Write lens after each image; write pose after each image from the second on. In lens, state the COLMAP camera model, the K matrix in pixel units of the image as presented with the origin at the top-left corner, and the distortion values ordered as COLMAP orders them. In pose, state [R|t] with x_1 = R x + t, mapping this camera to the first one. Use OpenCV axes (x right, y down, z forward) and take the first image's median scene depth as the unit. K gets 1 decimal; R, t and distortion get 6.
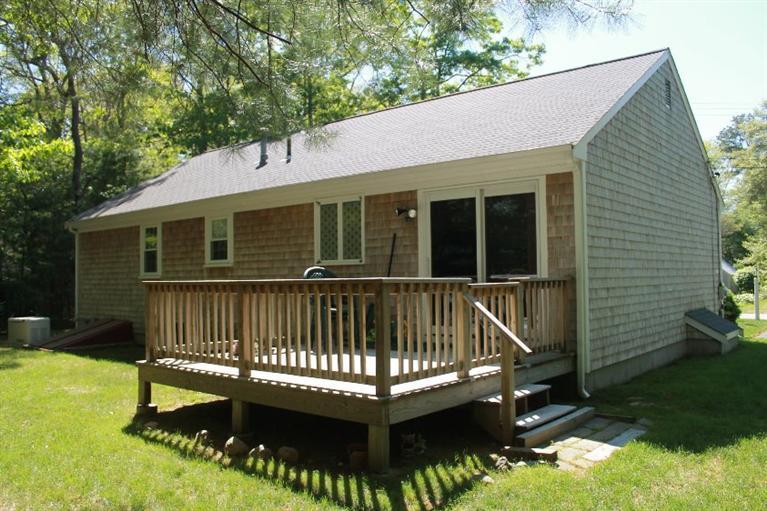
lens RADIAL K [[641.3, 0, 383.5], [0, 641.3, 255.5], [0, 0, 1]] dist [-0.128025, 0.014074]
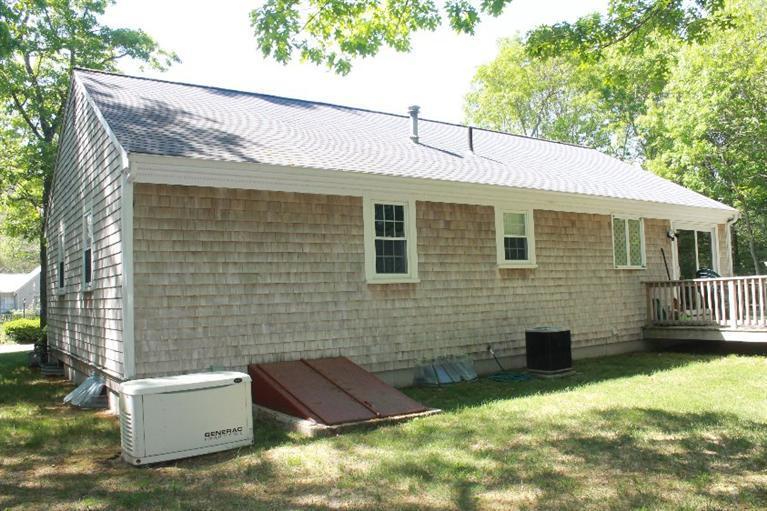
lens RADIAL K [[641.3, 0, 383.5], [0, 641.3, 255.5], [0, 0, 1]] dist [-0.128025, 0.014074]
pose [[0.272206, 0.061590, 0.960266, -1.141439], [-0.007559, 0.998056, -0.061871, 0.055866], [-0.962209, 0.009583, 0.272142, 0.945894]]
